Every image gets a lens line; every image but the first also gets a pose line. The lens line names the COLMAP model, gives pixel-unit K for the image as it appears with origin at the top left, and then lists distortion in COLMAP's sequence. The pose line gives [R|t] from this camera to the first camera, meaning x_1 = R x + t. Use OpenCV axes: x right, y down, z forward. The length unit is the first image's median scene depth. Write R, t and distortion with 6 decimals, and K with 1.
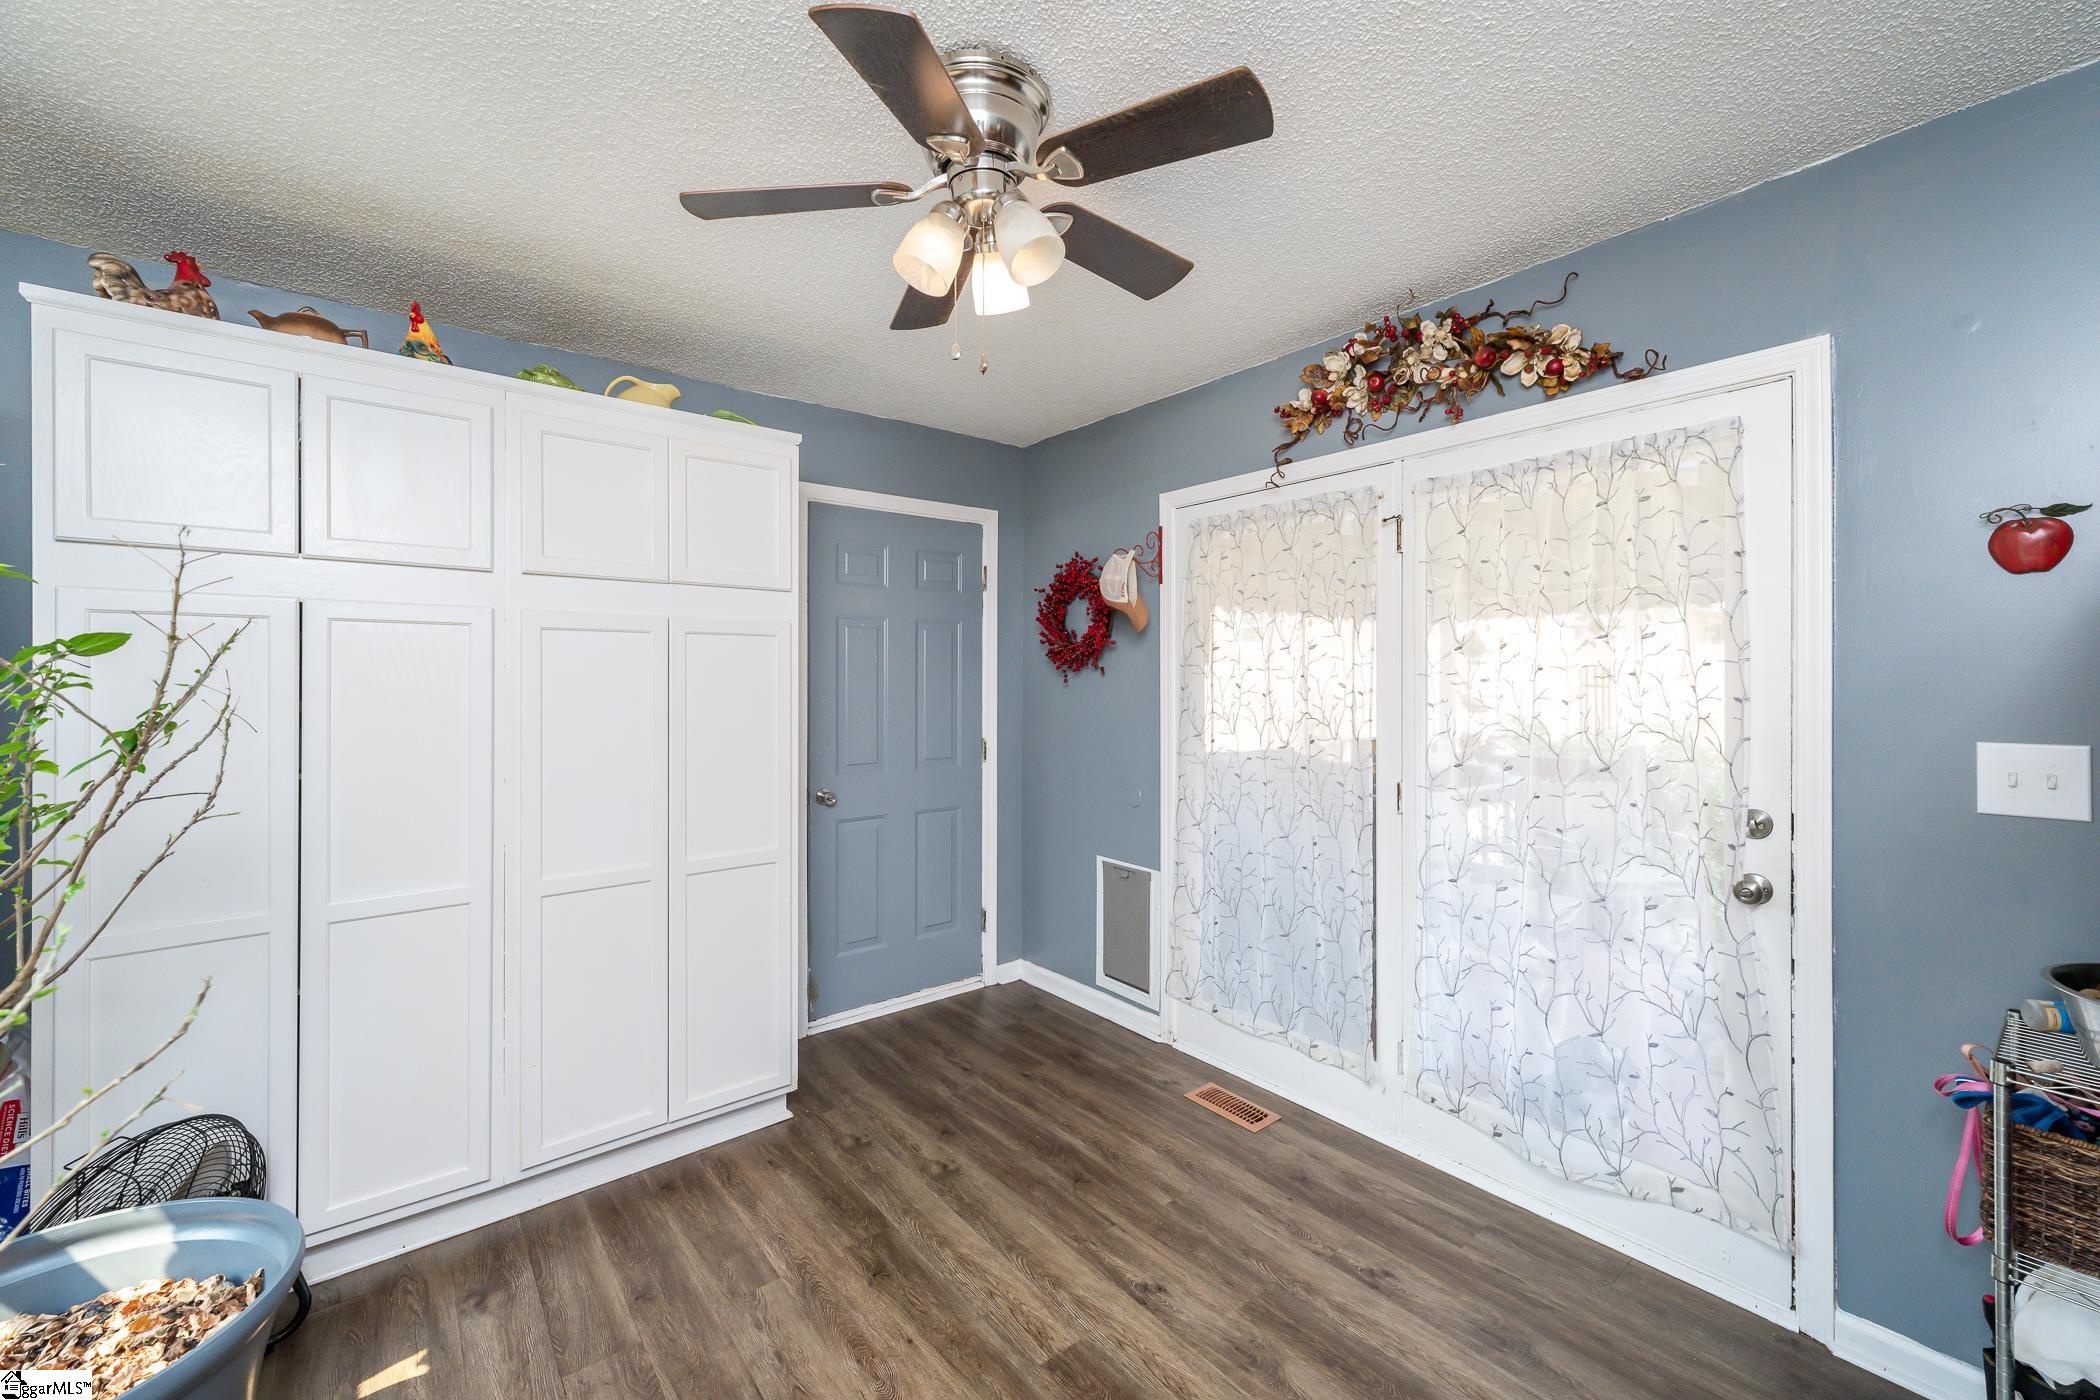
lens RADIAL K [[829.6, 0, 1047.6], [0, 829.6, 691.2], [0, 0, 1]] dist [0.003342, 0.000065]
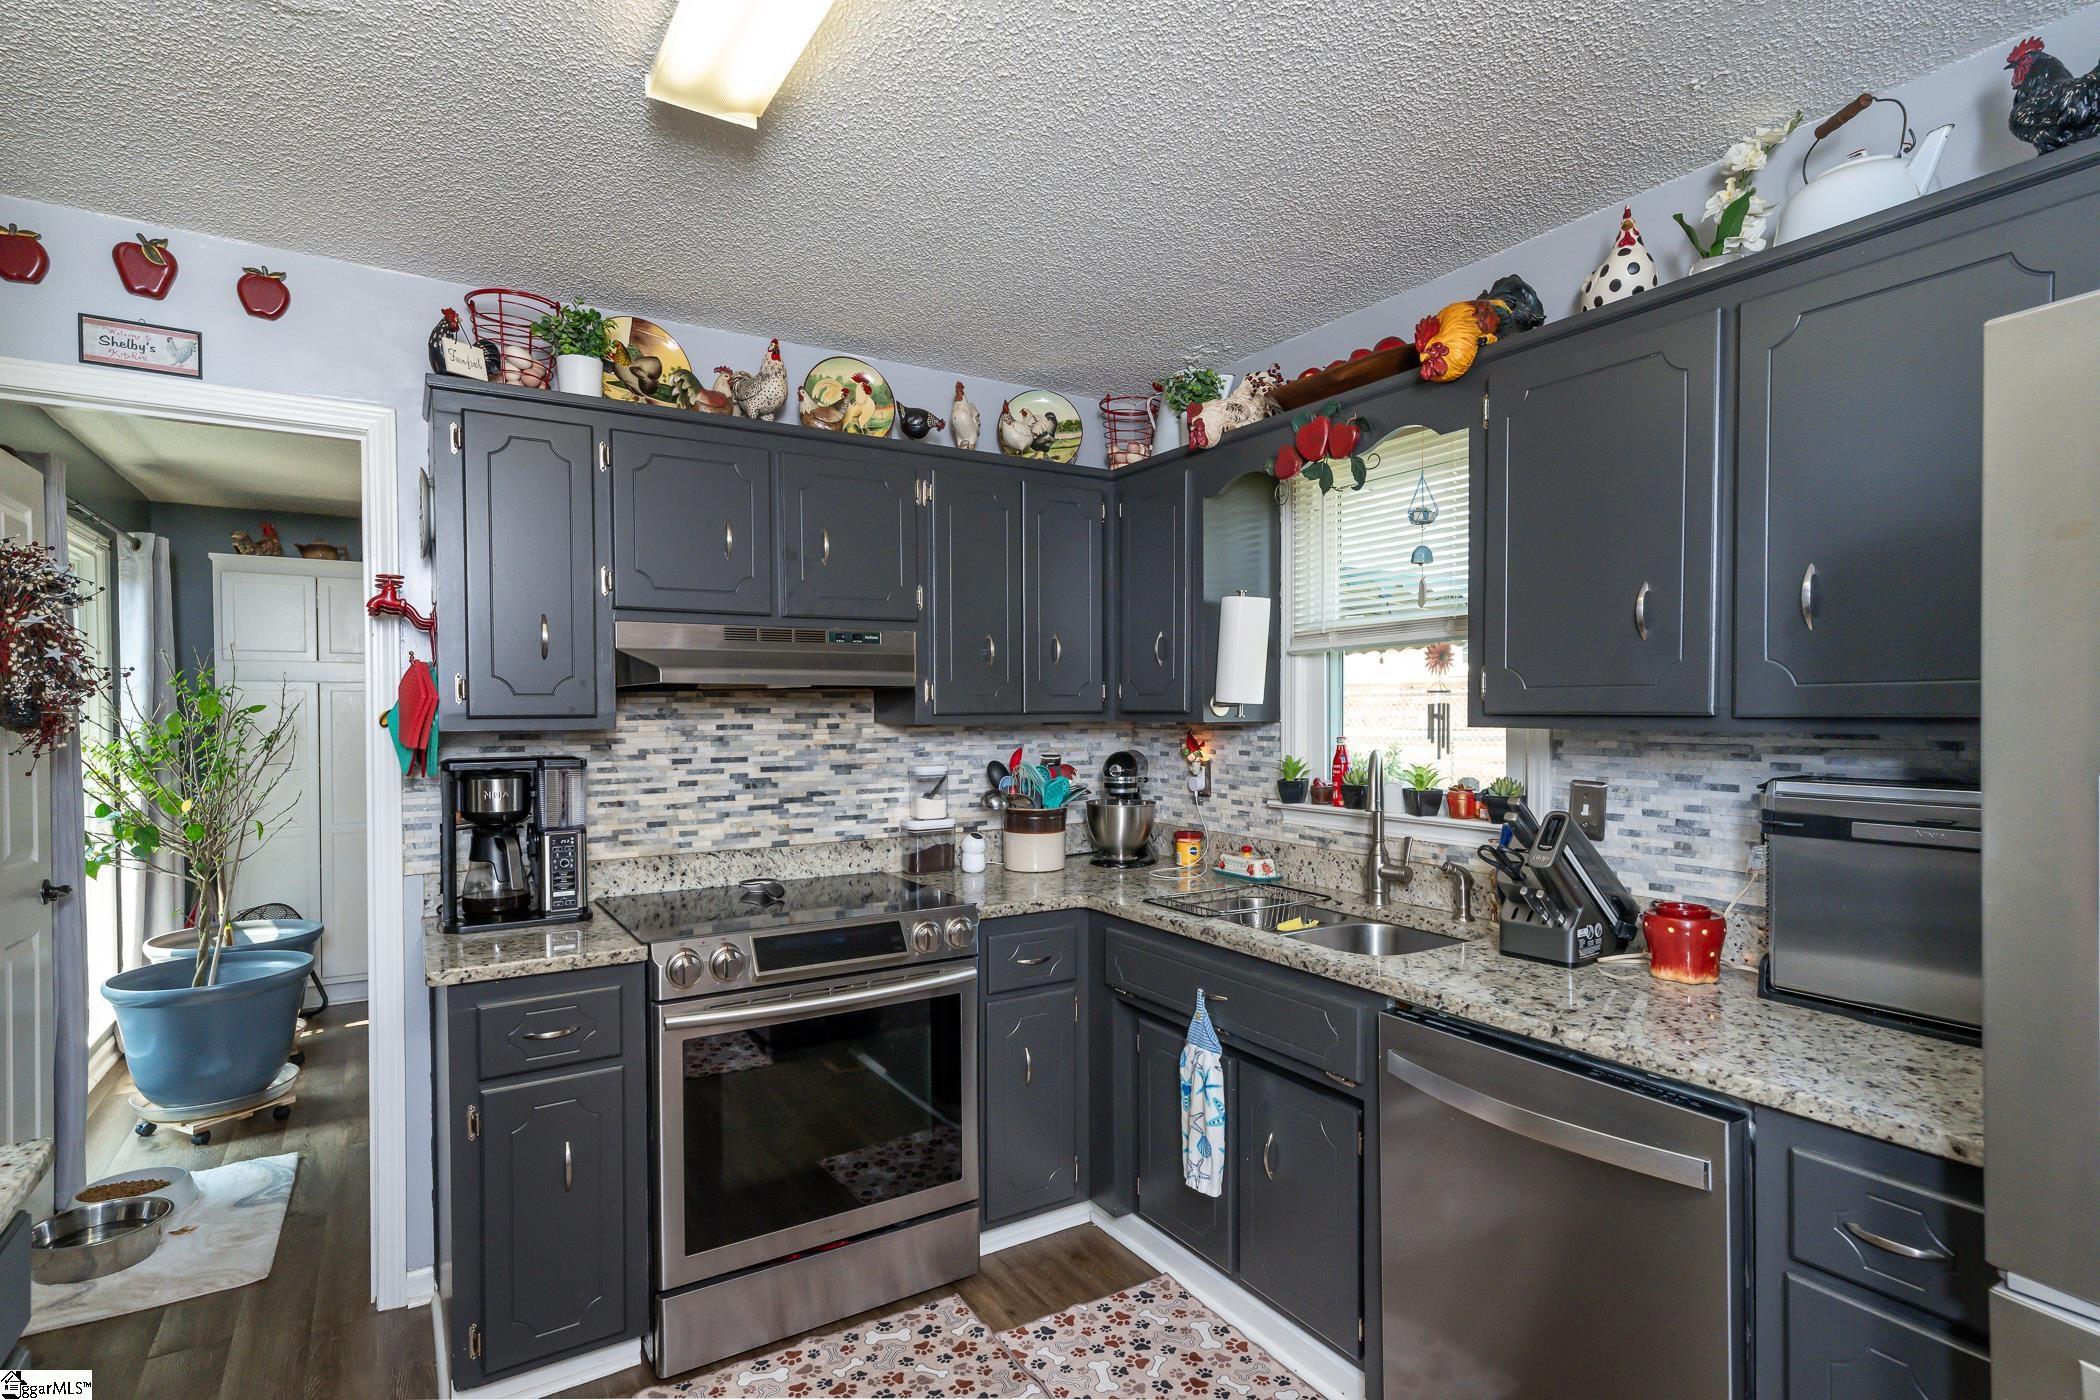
lens RADIAL K [[1082.5, 0, 1093.0], [0, 1082.5, 730.0], [0, 0, 1]] dist [0.019440, -0.004356]
pose [[0.994041, -0.003892, -0.108938, 2.061969], [0.004937, 0.999944, 0.009318, -0.002591], [0.108896, -0.009800, 0.994005, -2.342606]]
